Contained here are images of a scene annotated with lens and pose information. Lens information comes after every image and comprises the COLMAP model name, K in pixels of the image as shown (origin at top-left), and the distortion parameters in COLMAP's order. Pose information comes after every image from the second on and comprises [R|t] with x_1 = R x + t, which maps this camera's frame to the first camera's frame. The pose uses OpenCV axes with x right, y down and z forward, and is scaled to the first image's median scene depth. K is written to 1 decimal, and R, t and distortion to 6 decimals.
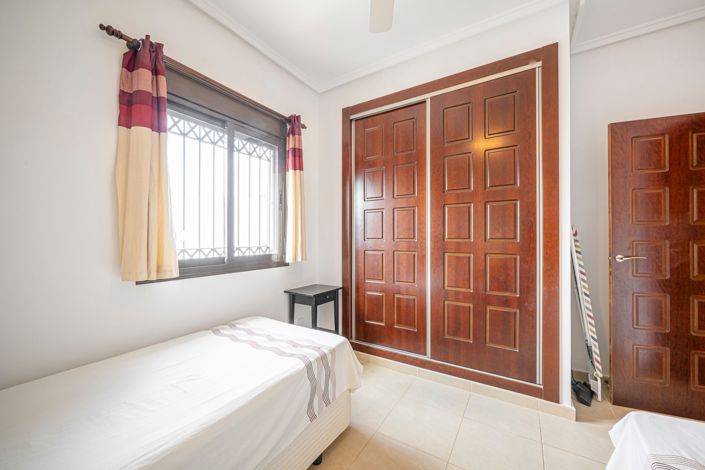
lens RADIAL K [[264.6, 0, 352.5], [0, 264.6, 235.0], [0, 0, 1]] dist [-0.000823, -0.000044]
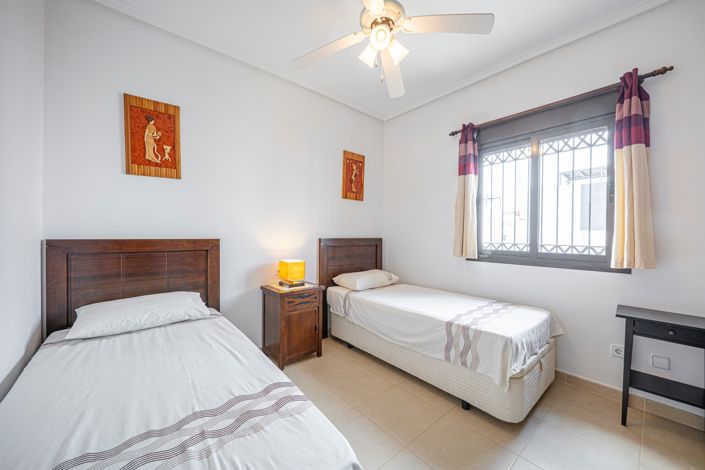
lens RADIAL K [[264.6, 0, 352.5], [0, 264.6, 235.0], [0, 0, 1]] dist [-0.000823, -0.000044]
pose [[-0.298215, 0.015748, -0.954369, 0.996291], [0.000592, 0.999867, 0.016313, -0.012178], [0.954499, 0.004300, -0.298184, 0.666818]]
